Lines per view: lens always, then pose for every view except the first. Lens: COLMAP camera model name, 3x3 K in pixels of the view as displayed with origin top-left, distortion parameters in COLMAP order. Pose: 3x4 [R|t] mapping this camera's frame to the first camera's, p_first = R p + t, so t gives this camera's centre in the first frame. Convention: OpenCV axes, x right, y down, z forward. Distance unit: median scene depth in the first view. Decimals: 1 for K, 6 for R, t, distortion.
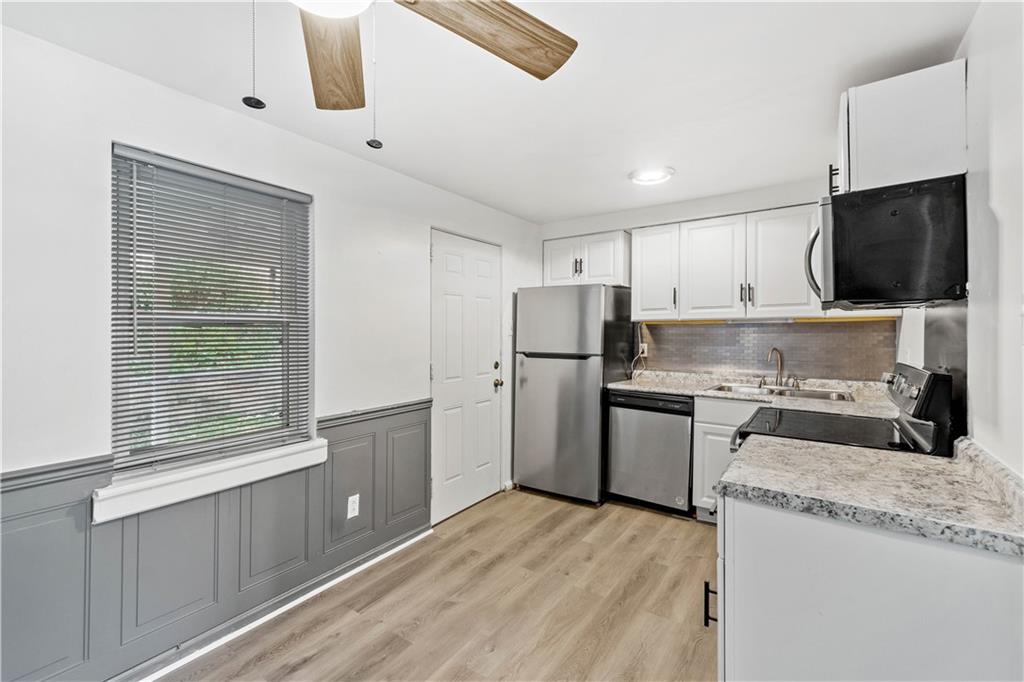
lens RADIAL K [[455.4, 0, 516.9], [0, 455.4, 337.6], [0, 0, 1]] dist [0.015750, -0.004598]
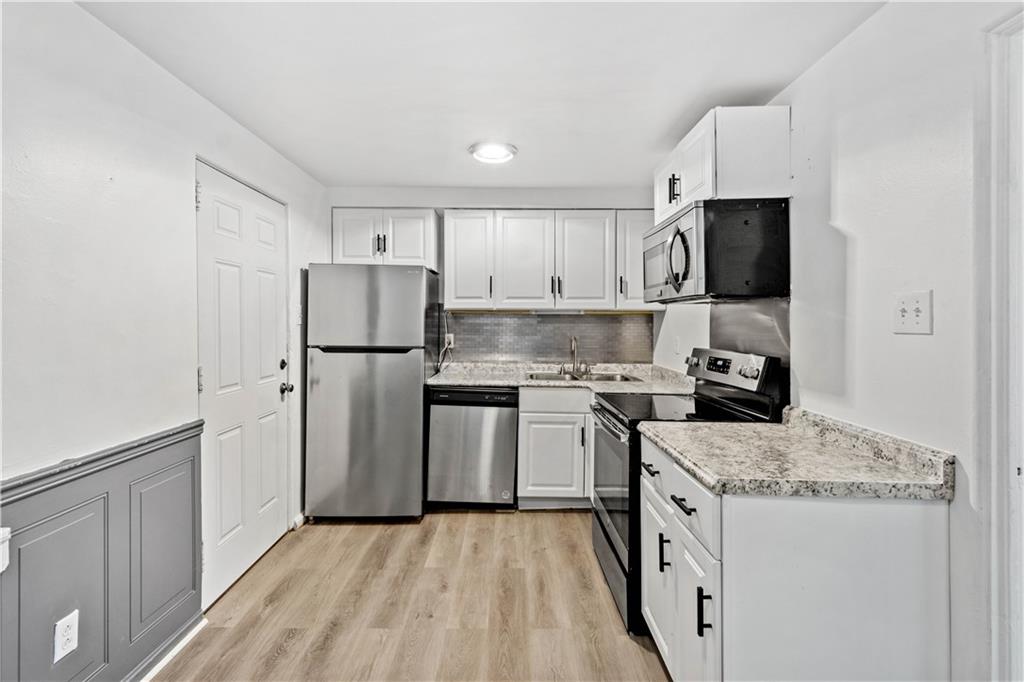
lens RADIAL K [[455.4, 0, 511.5], [0, 455.4, 333.8], [0, 0, 1]] dist [0.015750, -0.004598]
pose [[0.821741, -0.007457, 0.569812, -0.194291], [-0.000325, 0.999908, 0.013555, 0.000236], [-0.569861, -0.011324, 0.821663, 0.206297]]
